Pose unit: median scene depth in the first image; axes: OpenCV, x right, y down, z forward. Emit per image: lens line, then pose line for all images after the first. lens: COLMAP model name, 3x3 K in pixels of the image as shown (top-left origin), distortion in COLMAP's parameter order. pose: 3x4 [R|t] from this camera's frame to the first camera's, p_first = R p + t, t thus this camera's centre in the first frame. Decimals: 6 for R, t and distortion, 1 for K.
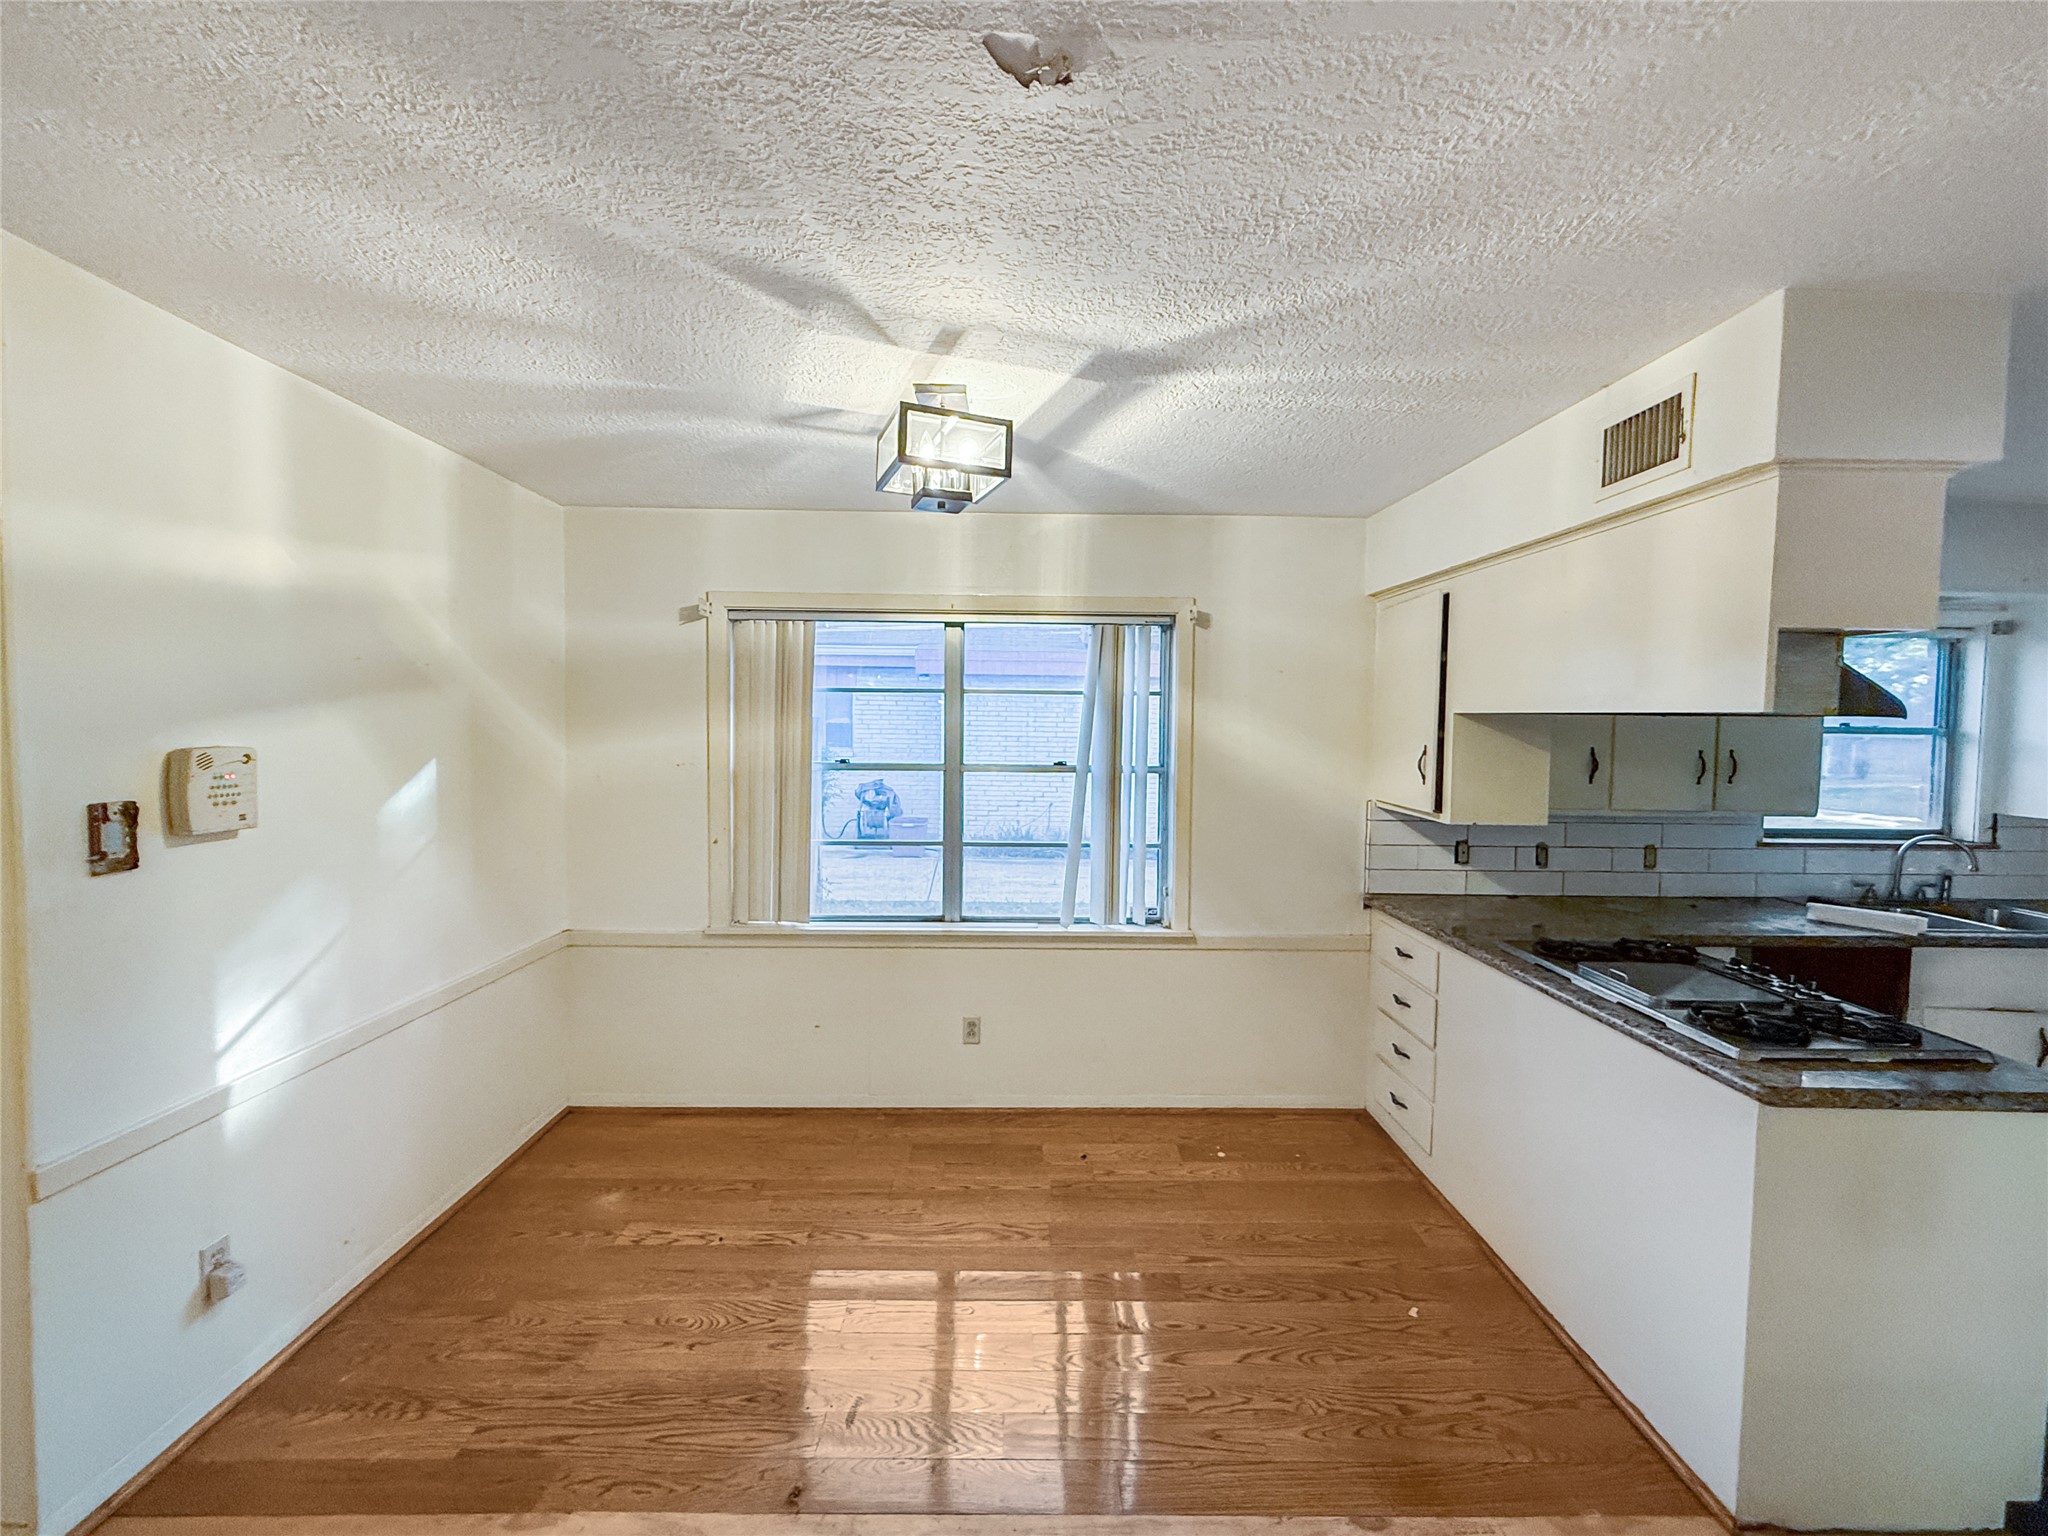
lens RADIAL K [[865.2, 0, 1024.0], [0, 865.2, 768.0], [0, 0, 1]] dist [0.000135, -0.000224]
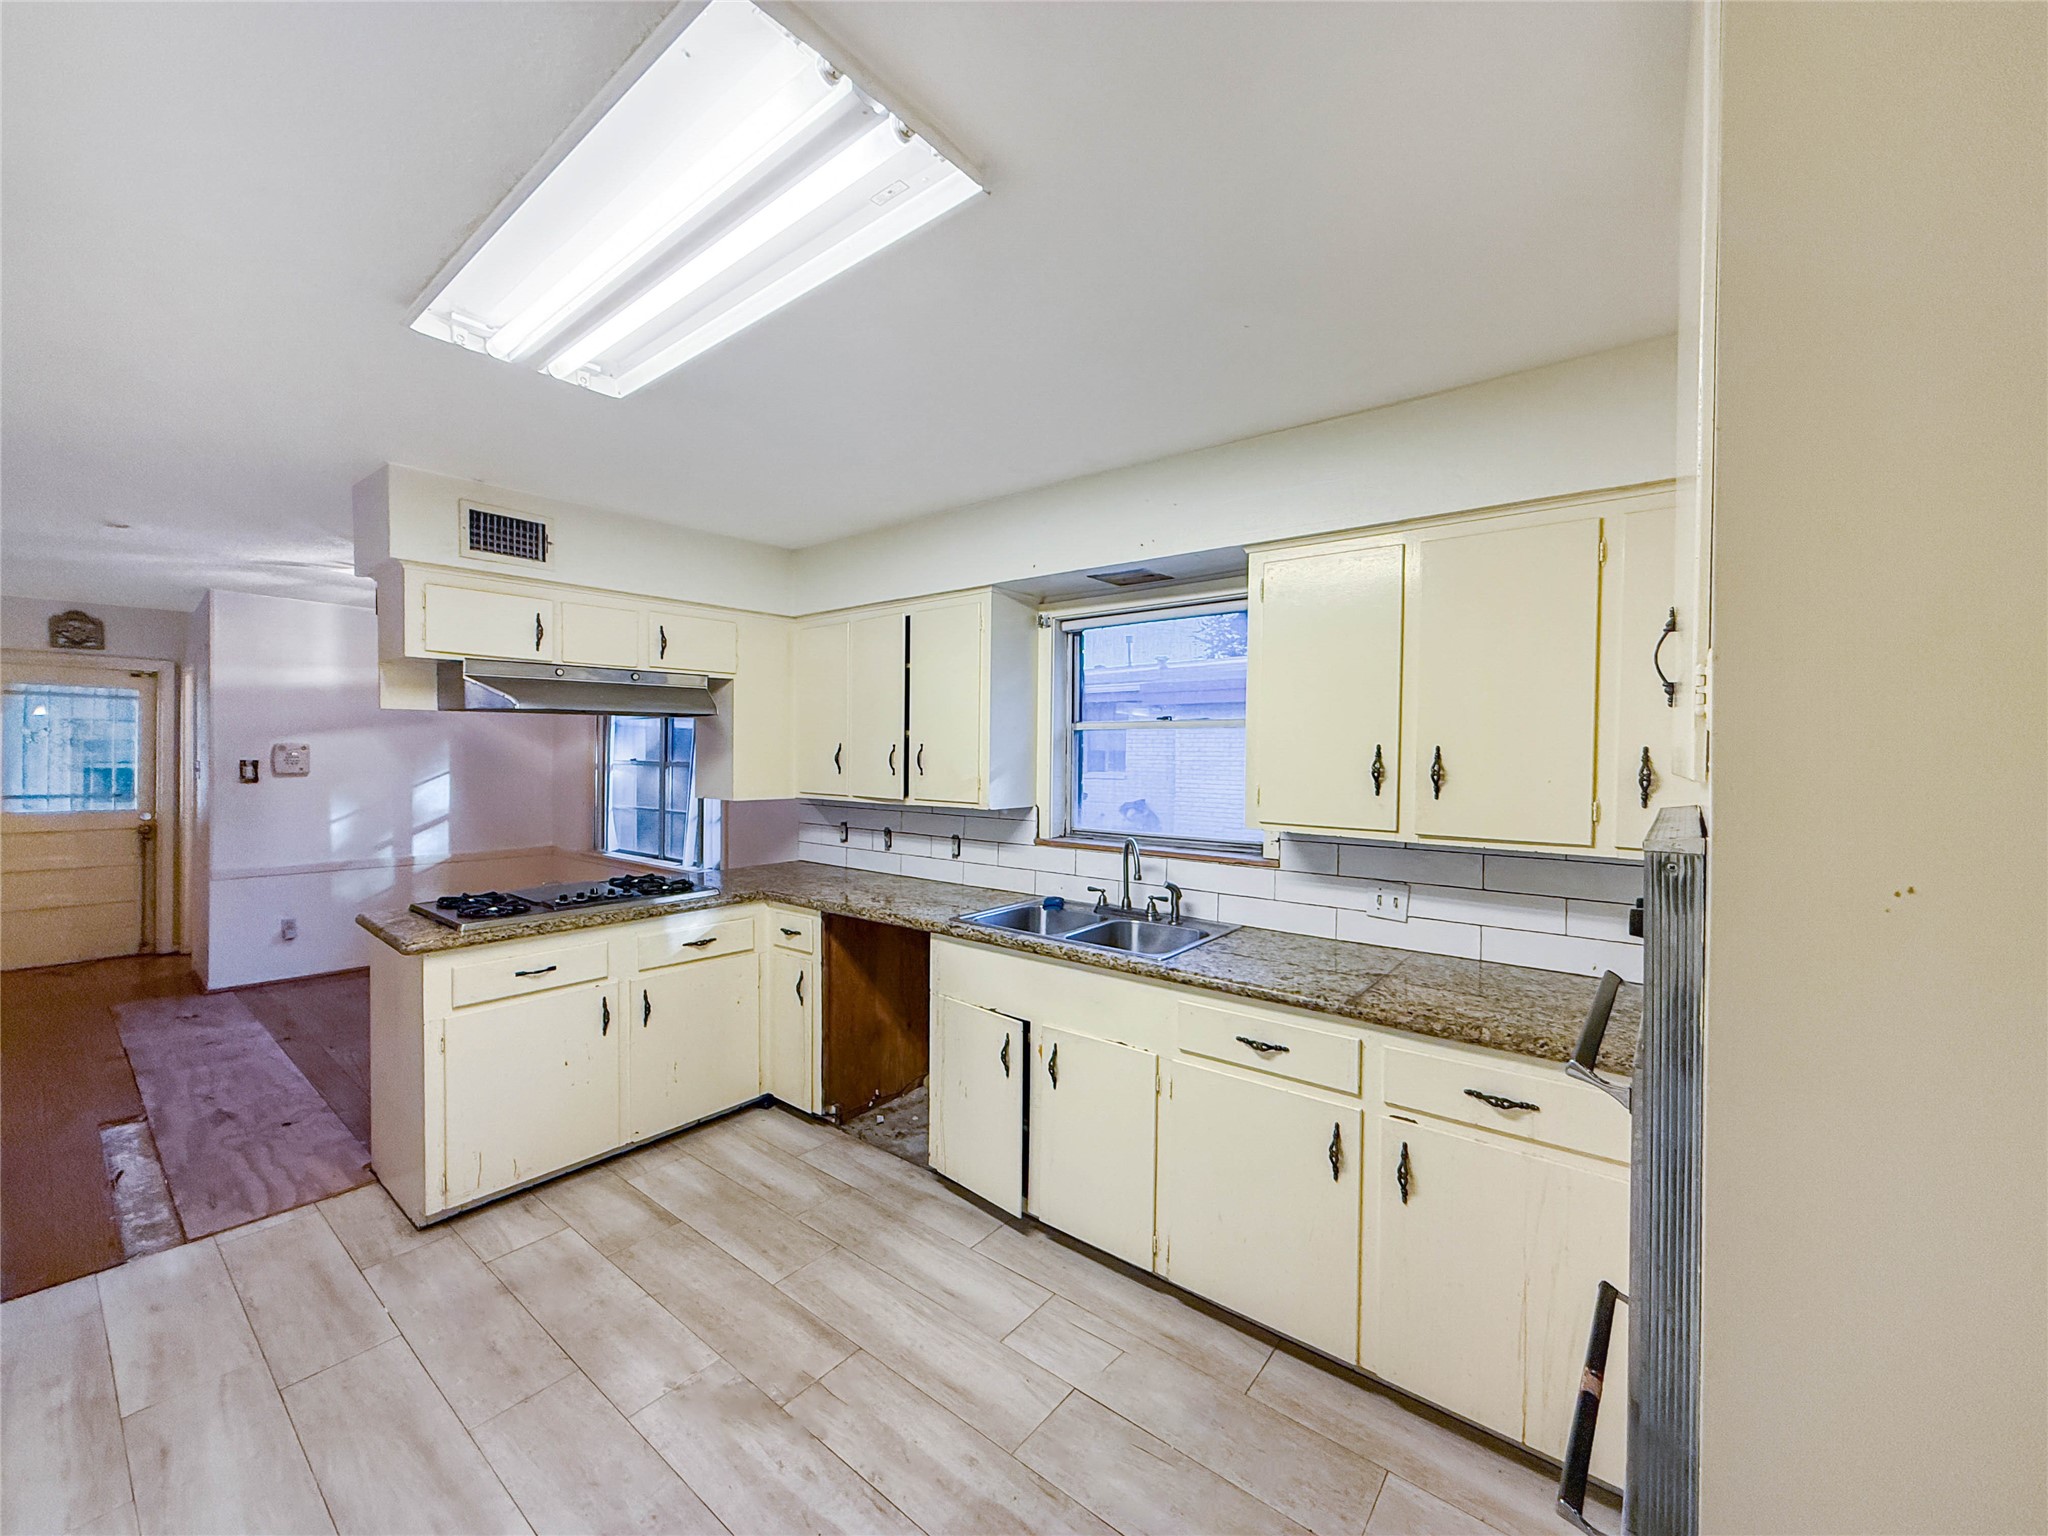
lens RADIAL K [[818.5, 0, 1027.7], [0, 818.5, 754.8], [0, 0, 1]] dist [0.000531, 0.000042]
pose [[0.765572, -0.004116, -0.643337, 1.806552], [-0.031181, 0.998567, -0.043493, 0.036963], [0.642594, 0.053357, 0.764347, 0.333225]]
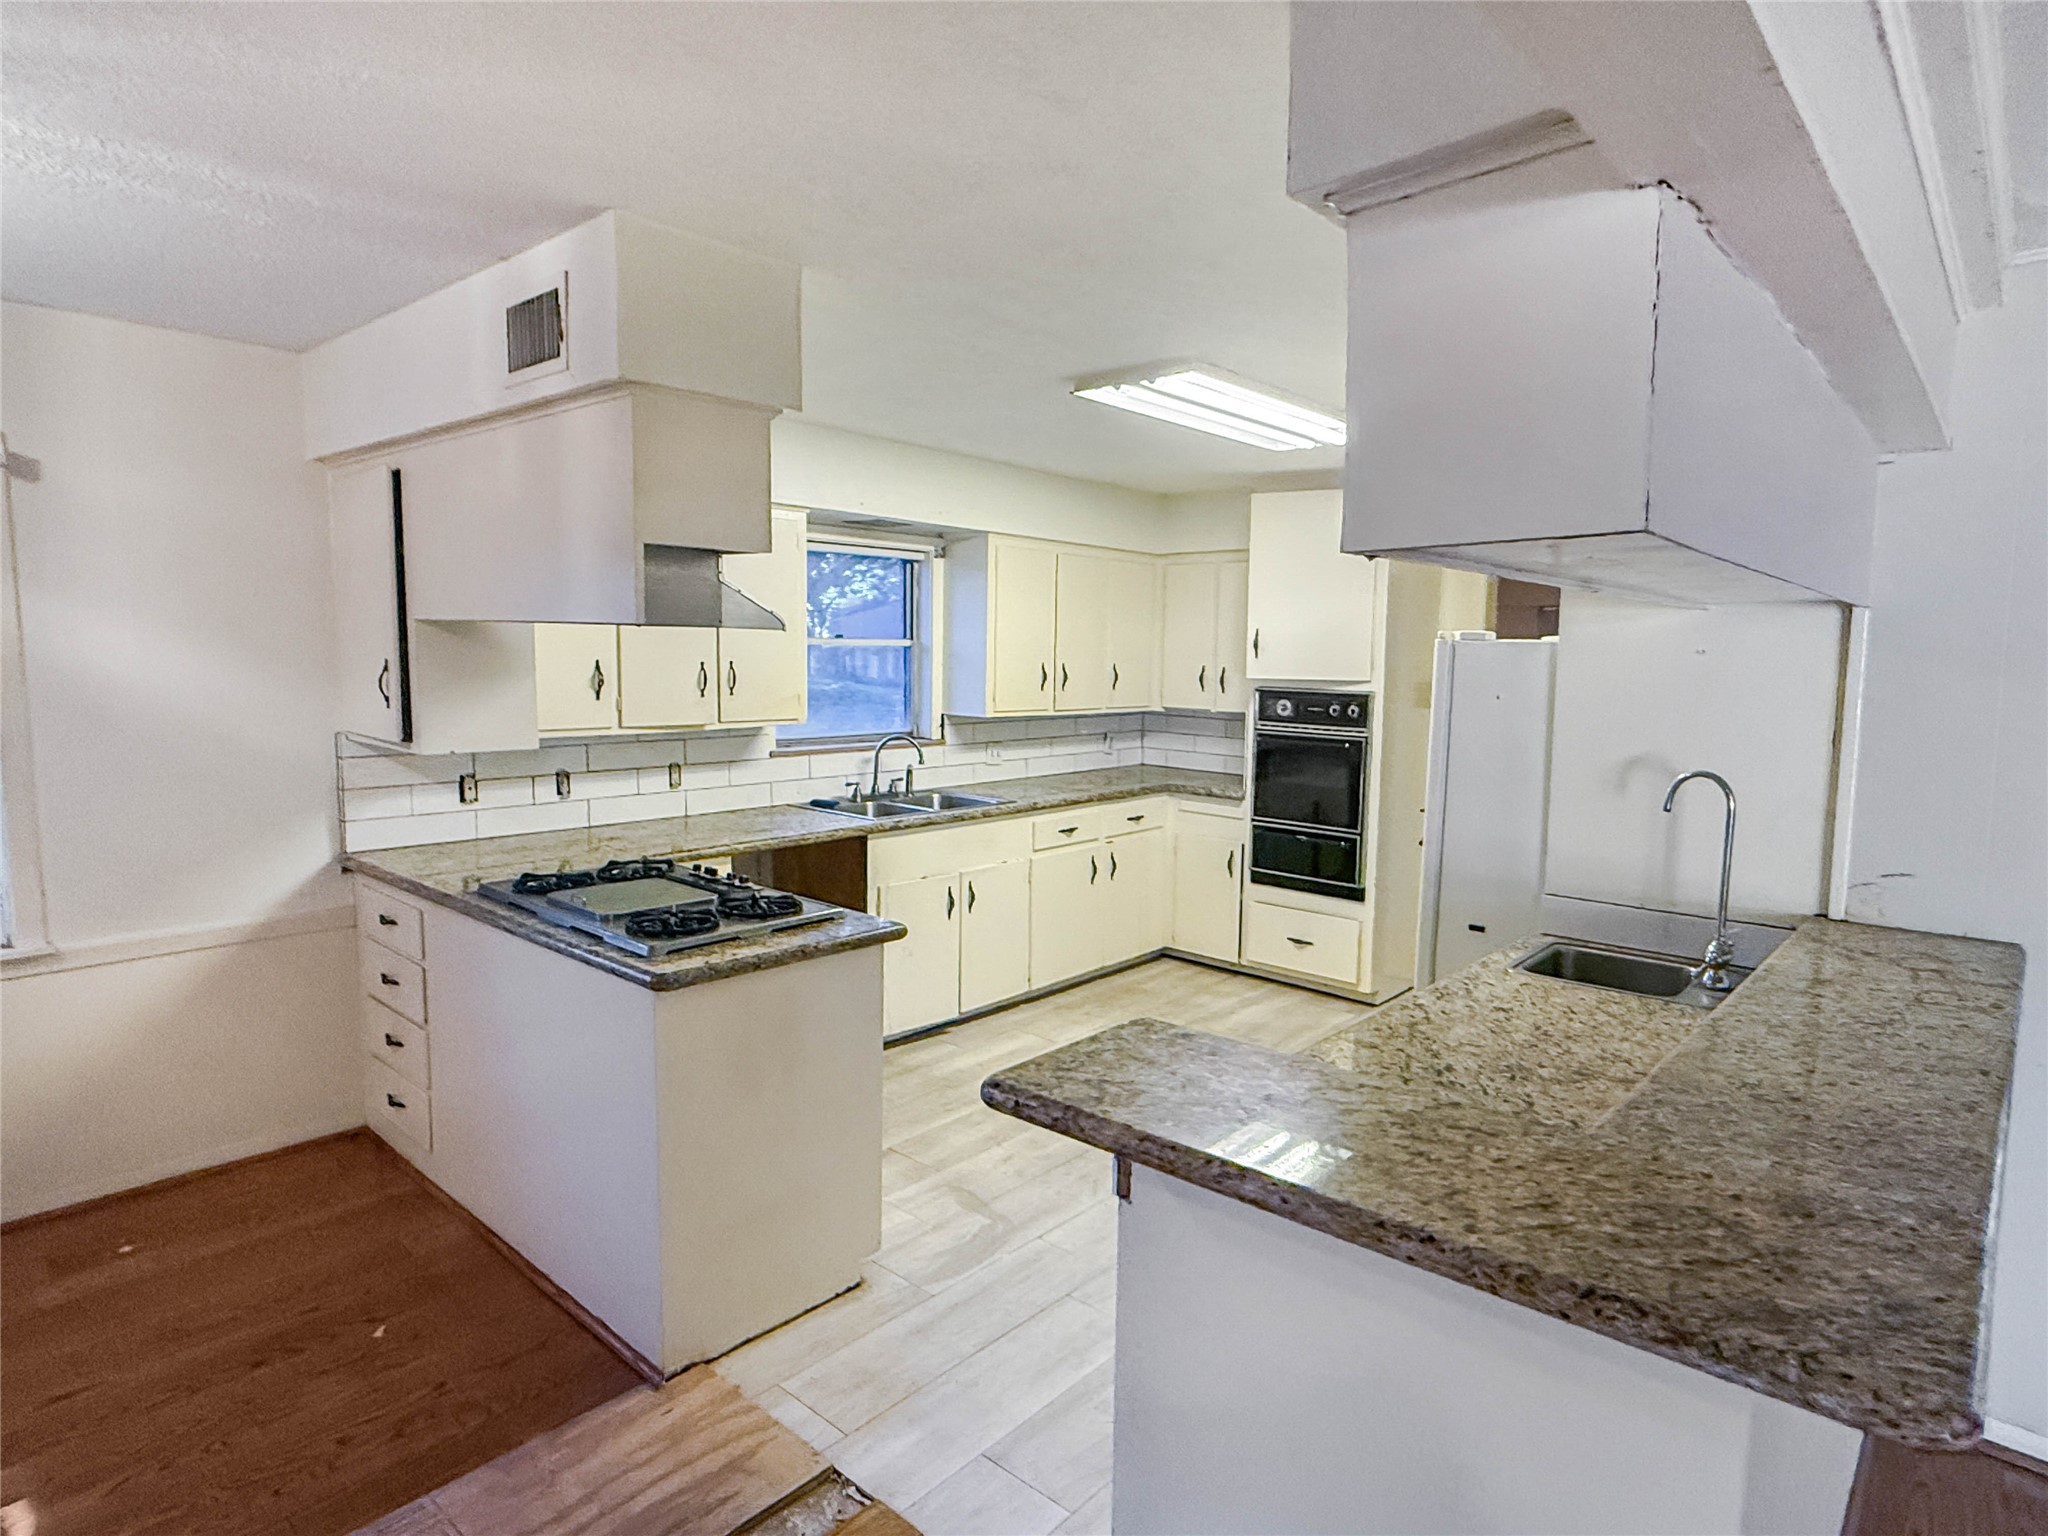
lens RADIAL K [[1138.2, 0, 1022.6], [0, 1138.2, 771.0], [0, 0, 1]] dist [-0.001825, -0.000421]
pose [[0.679699, -0.079671, 0.729151, 0.091205], [0.028964, 0.996223, 0.081853, 0.008215], [-0.732919, -0.034516, 0.679440, -0.160164]]
